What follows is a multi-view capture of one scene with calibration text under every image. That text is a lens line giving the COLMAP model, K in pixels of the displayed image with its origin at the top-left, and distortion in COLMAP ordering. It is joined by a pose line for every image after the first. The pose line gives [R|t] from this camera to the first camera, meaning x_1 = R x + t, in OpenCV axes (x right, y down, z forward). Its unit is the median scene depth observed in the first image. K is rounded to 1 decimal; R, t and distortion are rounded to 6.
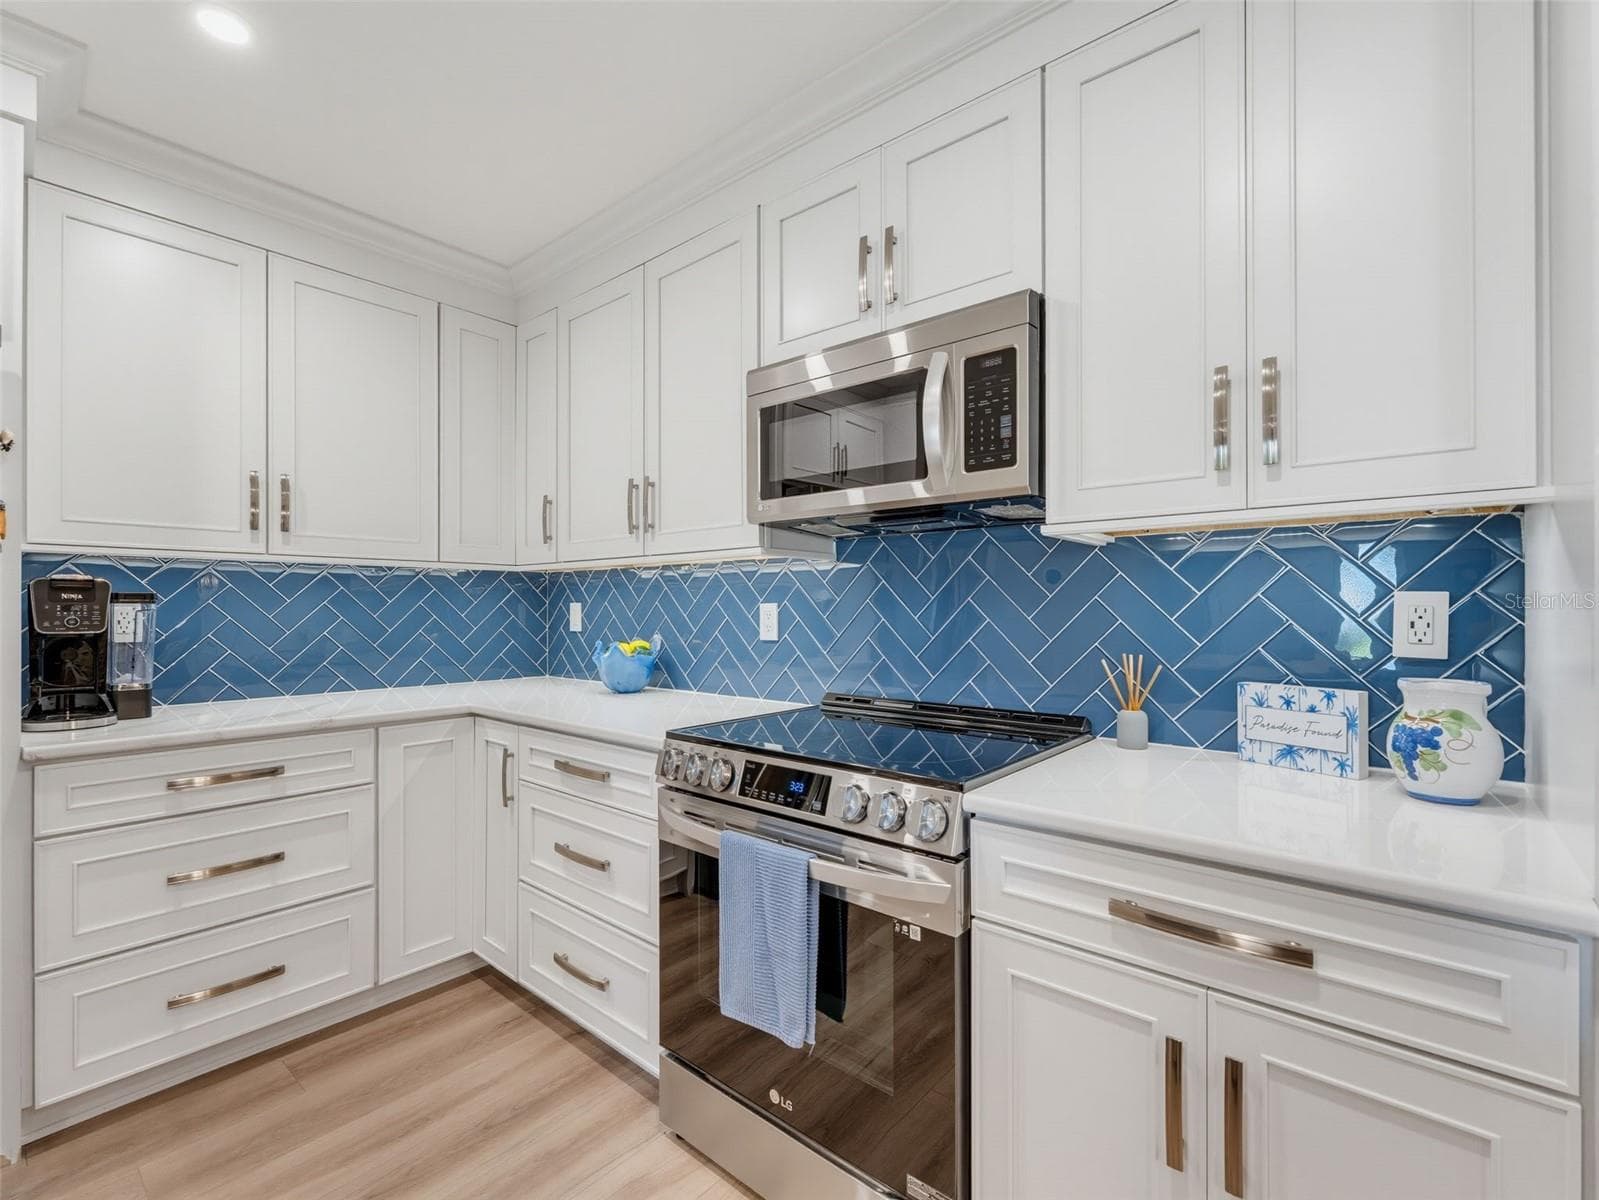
lens RADIAL K [[722.9, 0, 803.4], [0, 722.9, 605.4], [0, 0, 1]] dist [0.005556, -0.000617]
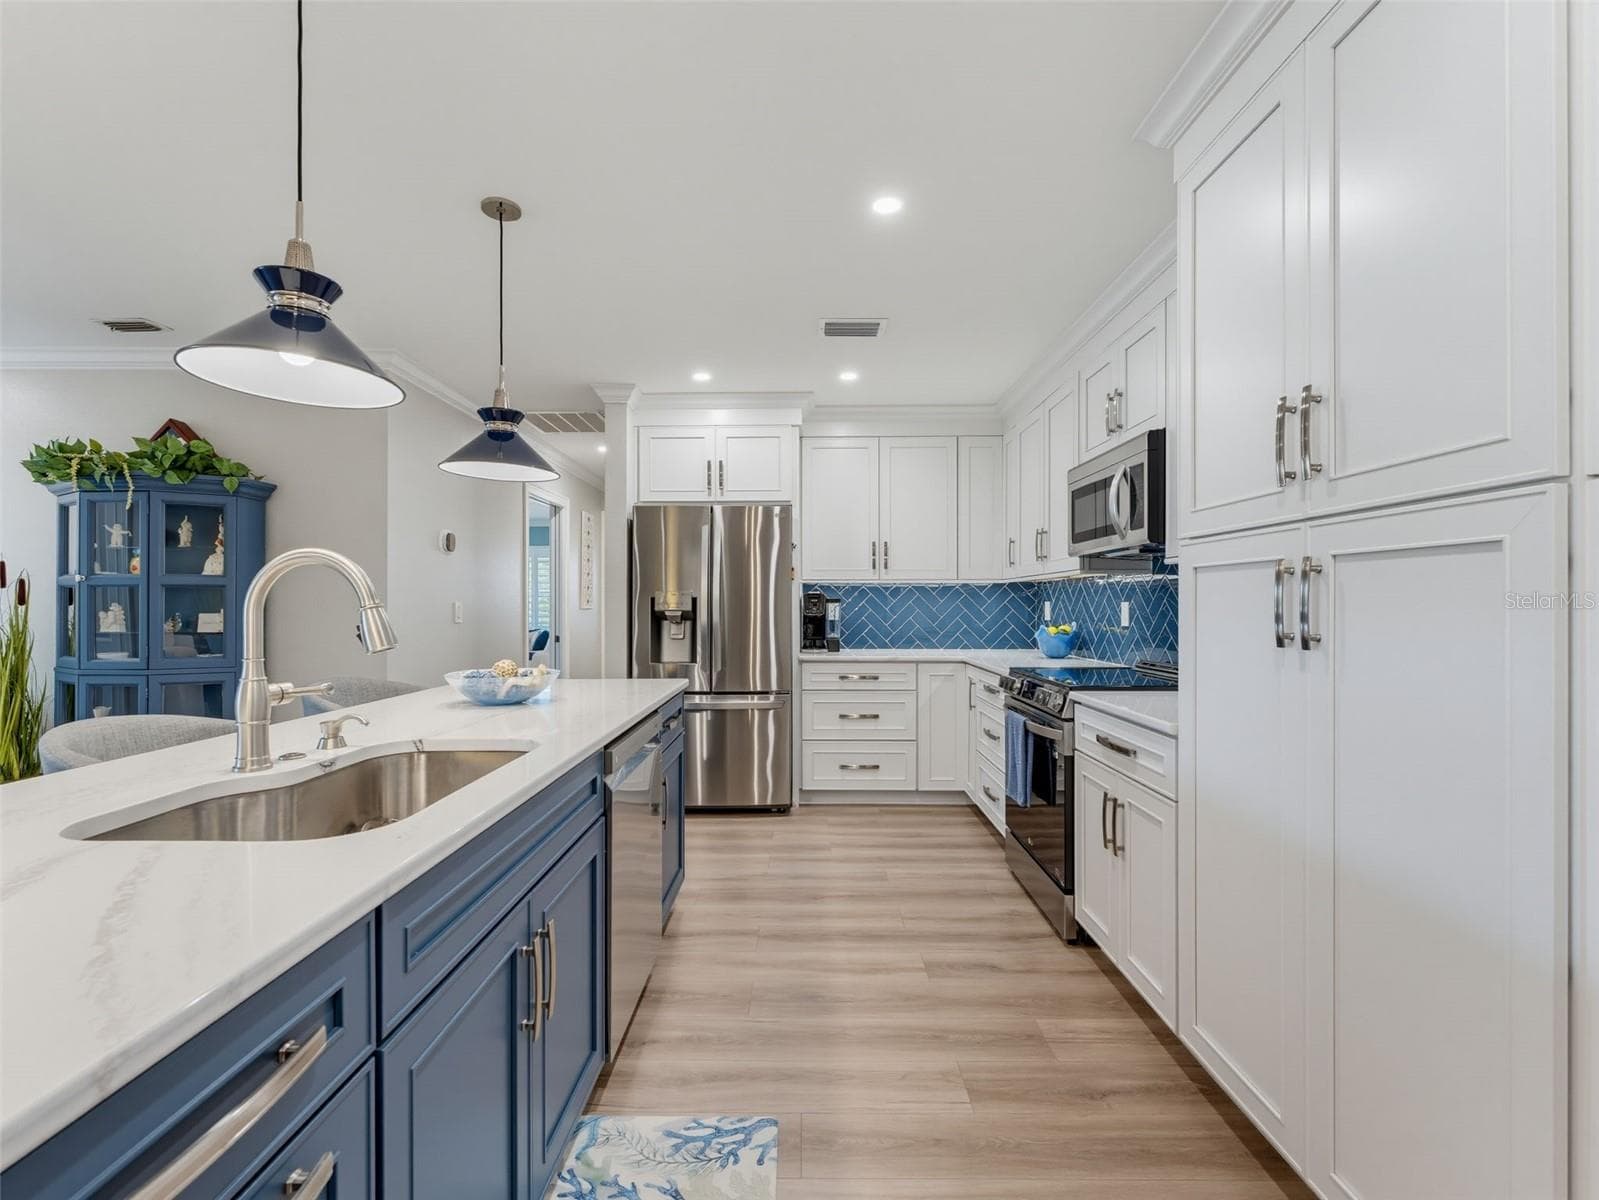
lens RADIAL K [[722.9, 0, 800.1], [0, 722.9, 602.3], [0, 0, 1]] dist [0.005556, -0.000617]
pose [[0.645312, -0.002282, -0.763916, 0.809411], [0.002541, 0.999996, -0.000841, -0.003606], [0.763915, -0.001398, 0.645316, -0.606238]]
